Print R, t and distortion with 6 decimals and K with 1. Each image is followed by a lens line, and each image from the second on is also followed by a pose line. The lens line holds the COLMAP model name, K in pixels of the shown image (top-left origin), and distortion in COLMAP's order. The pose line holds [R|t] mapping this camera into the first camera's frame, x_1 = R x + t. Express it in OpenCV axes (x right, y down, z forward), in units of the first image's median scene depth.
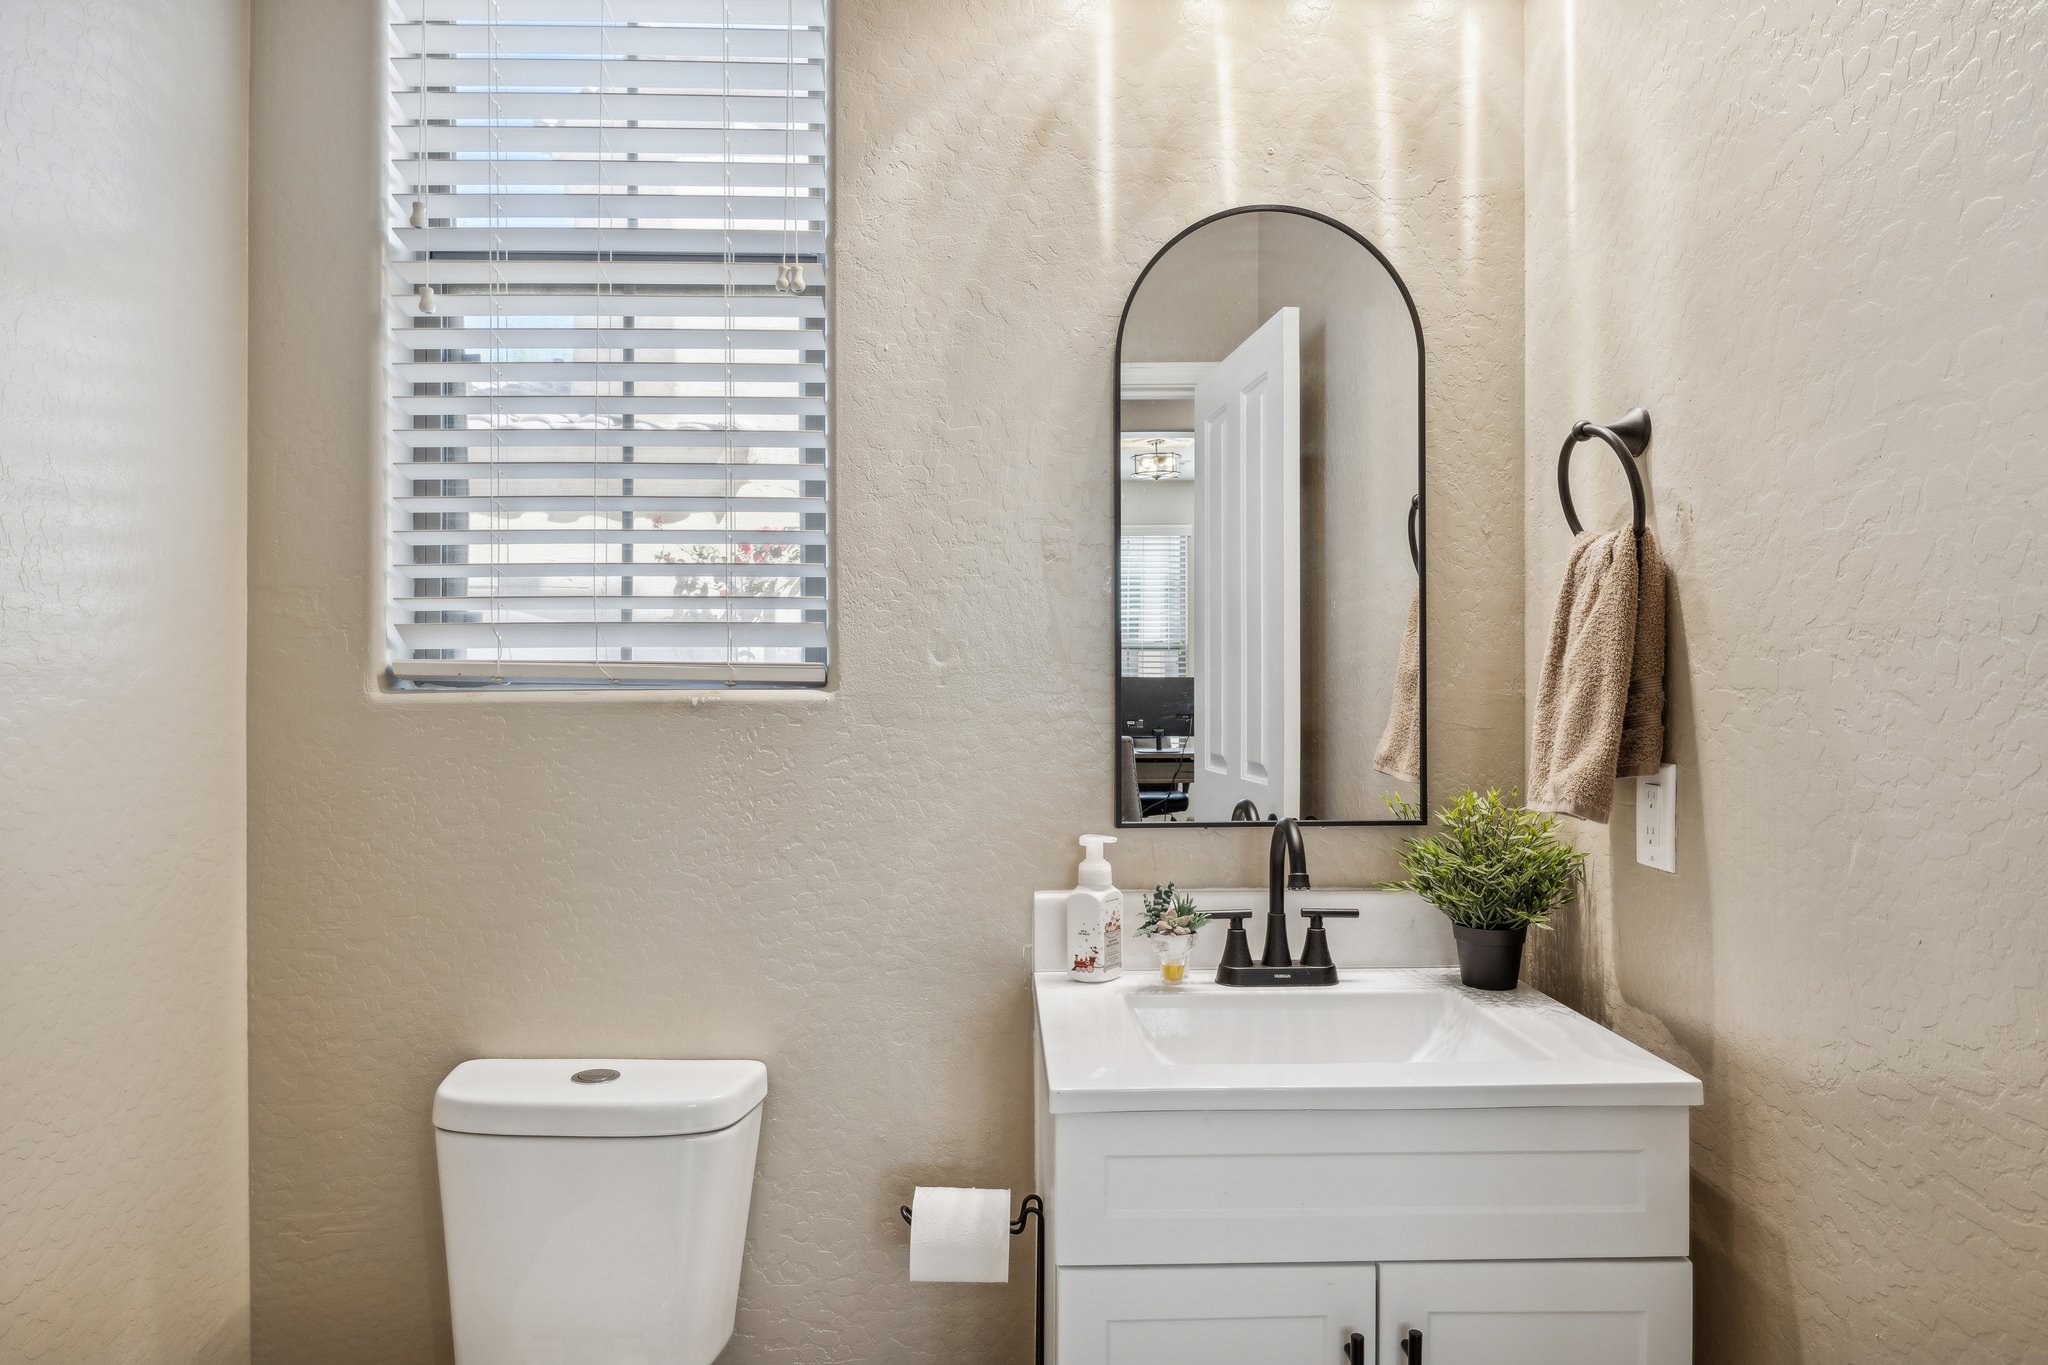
lens RADIAL K [[1239.1, 0, 1025.6], [0, 1239.1, 690.9], [0, 0, 1]] dist [-0.005667, 0.003458]
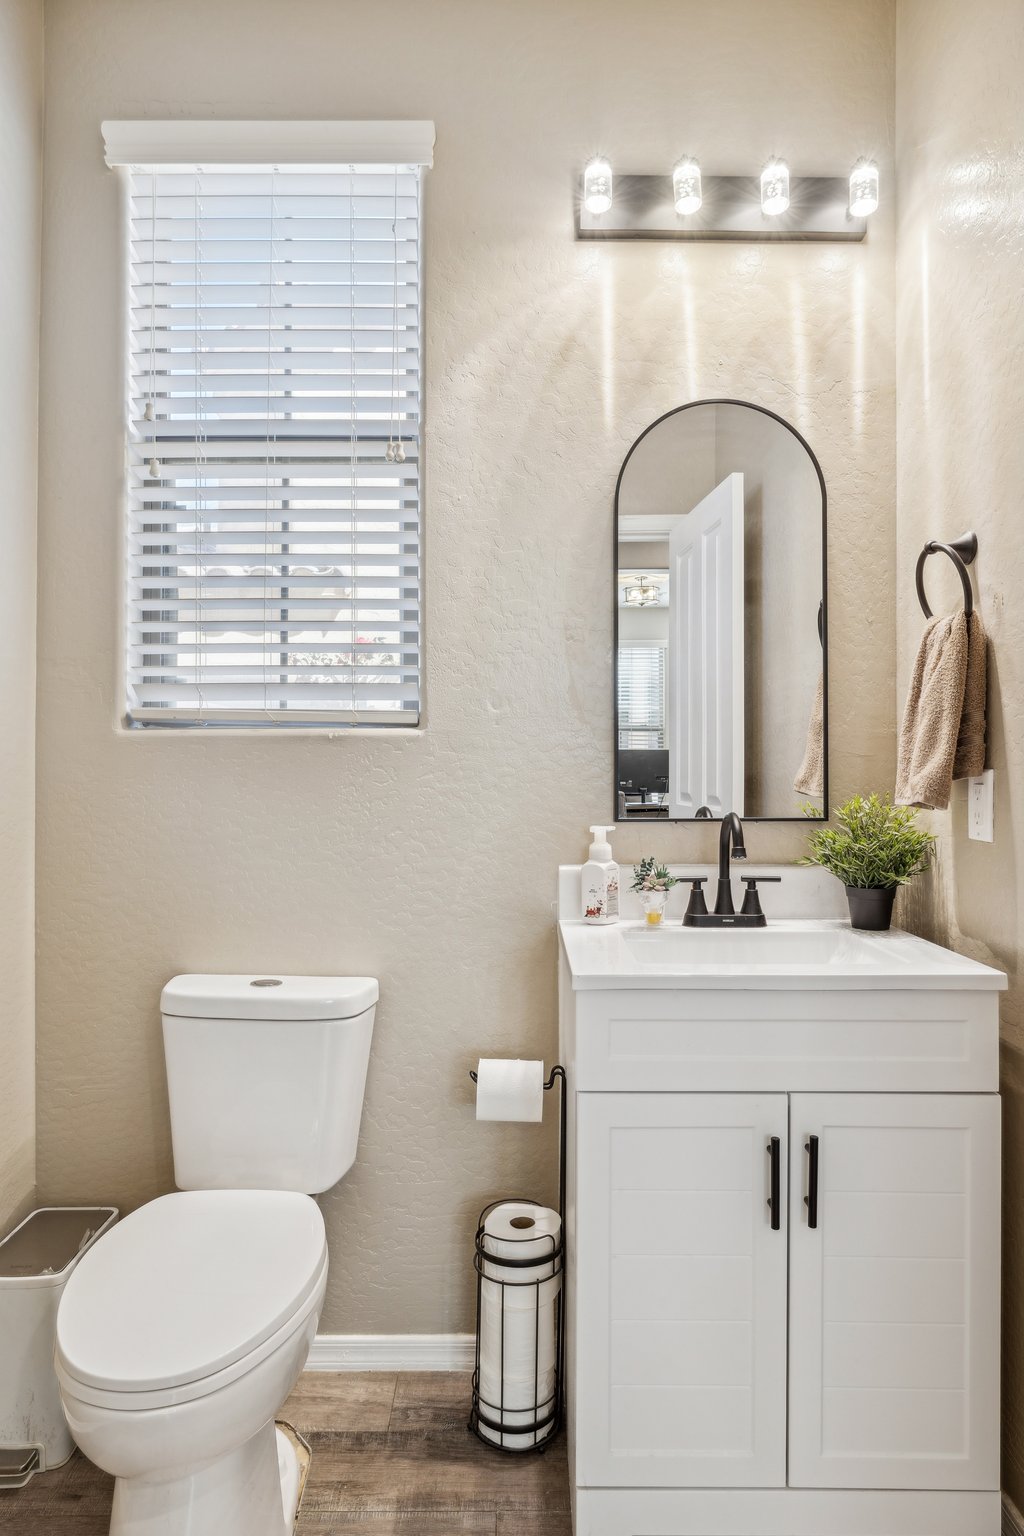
lens RADIAL K [[929.3, 0, 511.9], [0, 929.3, 760.9], [0, 0, 1]] dist [-0.005667, 0.003458]
pose [[0.999447, 0.001845, -0.033208, -0.012490], [-0.002187, 0.999945, -0.010257, 0.049897], [0.033187, 0.010324, 0.999396, -0.107510]]
